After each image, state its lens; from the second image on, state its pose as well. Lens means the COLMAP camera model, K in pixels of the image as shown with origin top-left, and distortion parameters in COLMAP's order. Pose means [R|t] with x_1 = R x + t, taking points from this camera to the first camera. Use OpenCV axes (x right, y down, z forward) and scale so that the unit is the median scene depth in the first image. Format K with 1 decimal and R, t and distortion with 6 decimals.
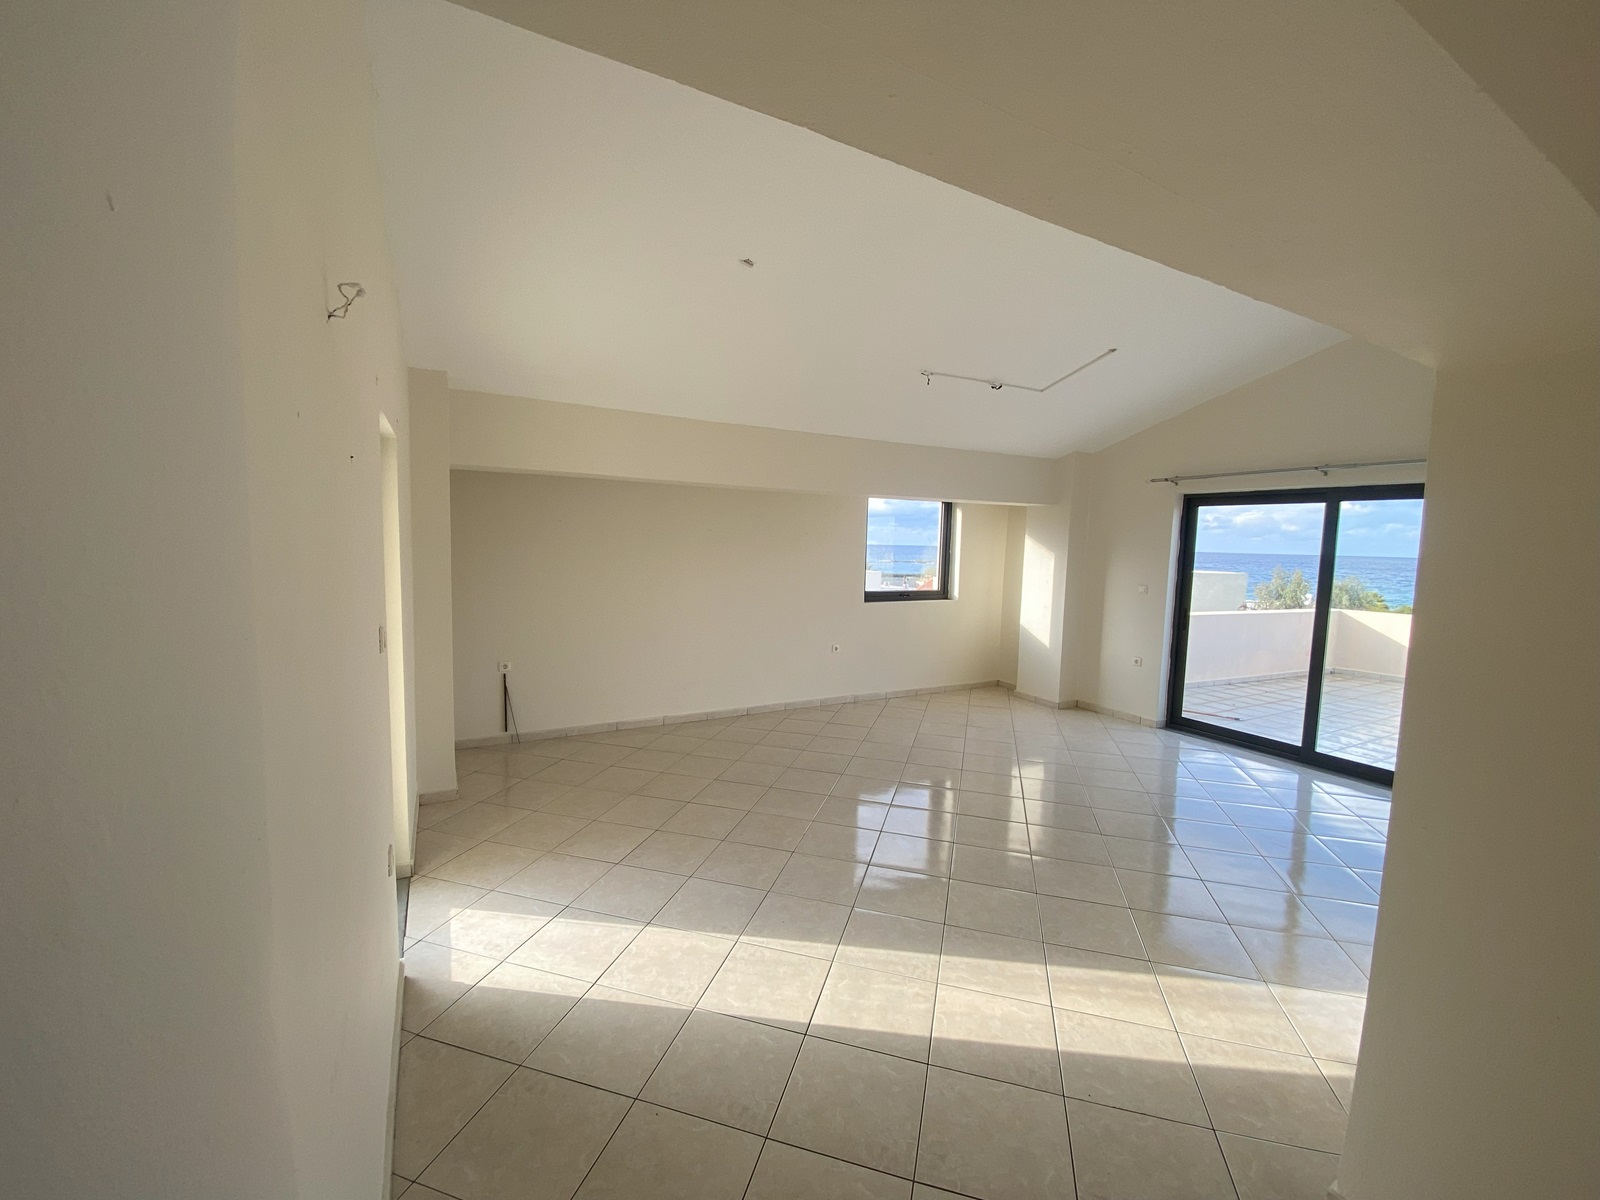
lens RADIAL K [[635.9, 0, 794.2], [0, 635.9, 600.1], [0, 0, 1]] dist [0.028044, -0.026609]
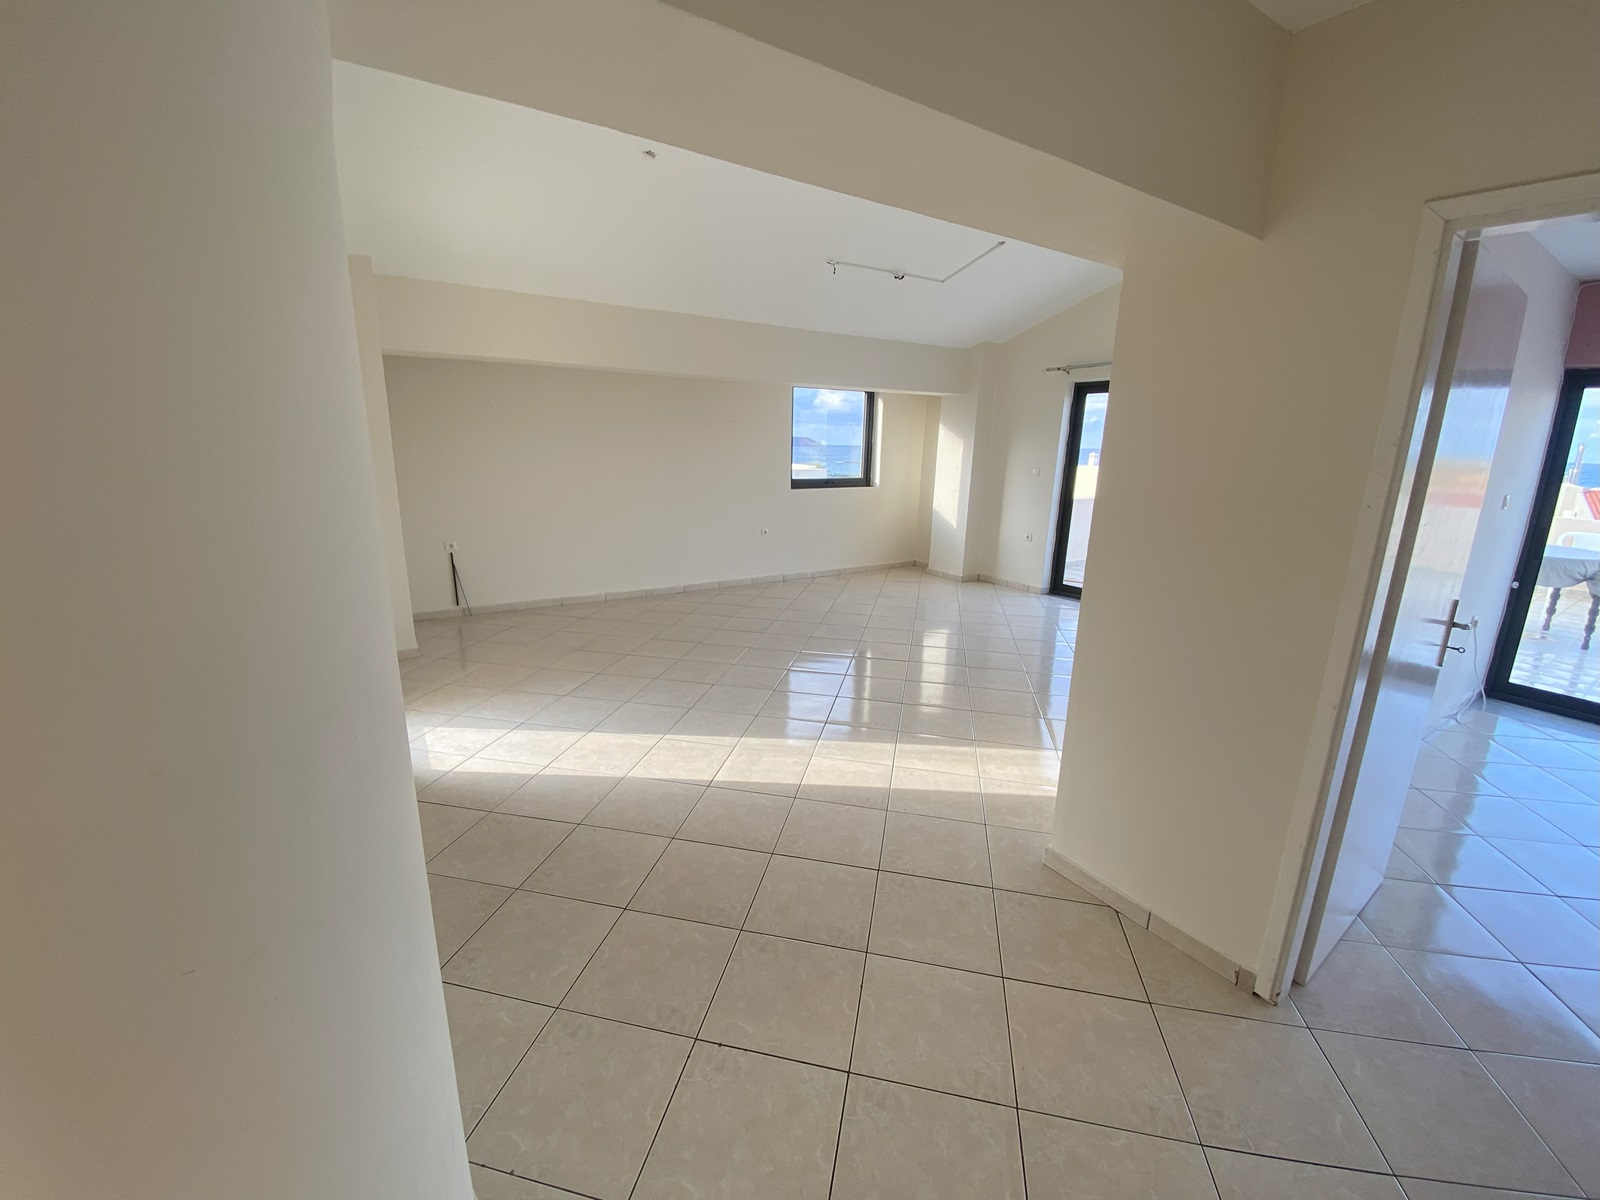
lens RADIAL K [[635.9, 0, 794.2], [0, 635.9, 600.1], [0, 0, 1]] dist [0.028044, -0.026609]
pose [[0.997366, -0.019696, 0.069806, 0.056746], [0.009000, 0.988593, 0.150344, 0.044459], [-0.071971, -0.149320, 0.986166, -0.142575]]
